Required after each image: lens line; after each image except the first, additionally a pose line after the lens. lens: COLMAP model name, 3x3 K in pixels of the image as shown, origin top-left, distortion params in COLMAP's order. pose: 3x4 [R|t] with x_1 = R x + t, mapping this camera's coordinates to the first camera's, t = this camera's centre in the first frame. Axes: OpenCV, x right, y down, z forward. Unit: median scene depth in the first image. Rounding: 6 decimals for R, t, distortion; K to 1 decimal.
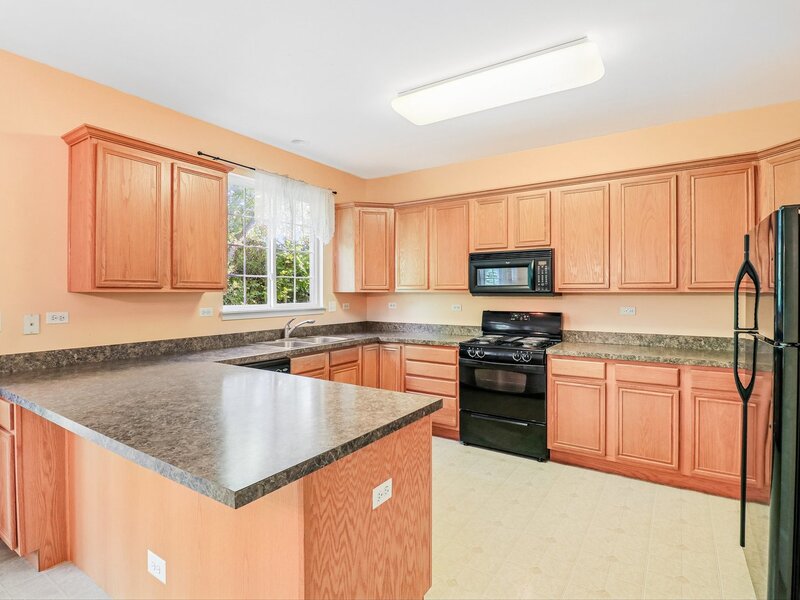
lens RADIAL K [[417.6, 0, 400.0], [0, 417.6, 300.0], [0, 0, 1]] dist [-0.013345, -0.000797]
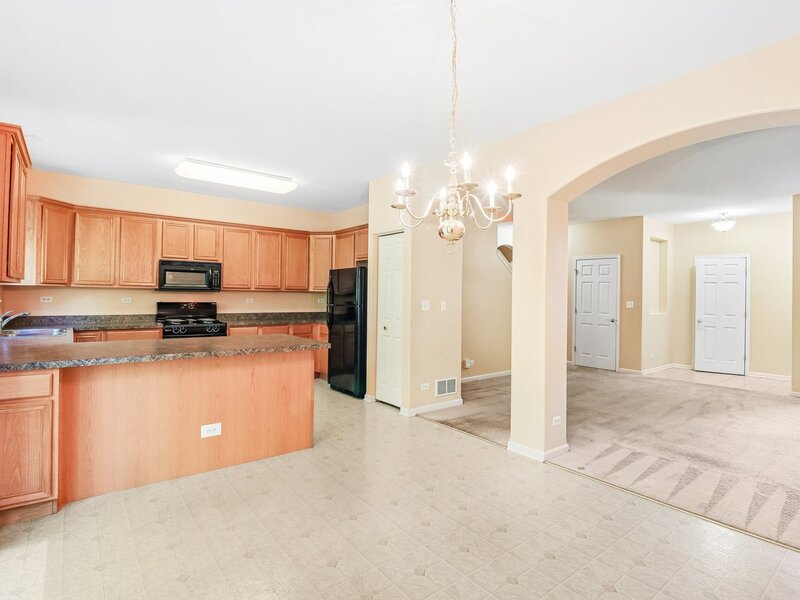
lens RADIAL K [[417.6, 0, 400.0], [0, 417.6, 300.0], [0, 0, 1]] dist [-0.013345, -0.000797]
pose [[0.311301, -0.004591, 0.950300, -0.918406], [0.002389, 0.999989, 0.004048, 0.016499], [-0.950308, 0.001011, 0.311309, -0.170837]]
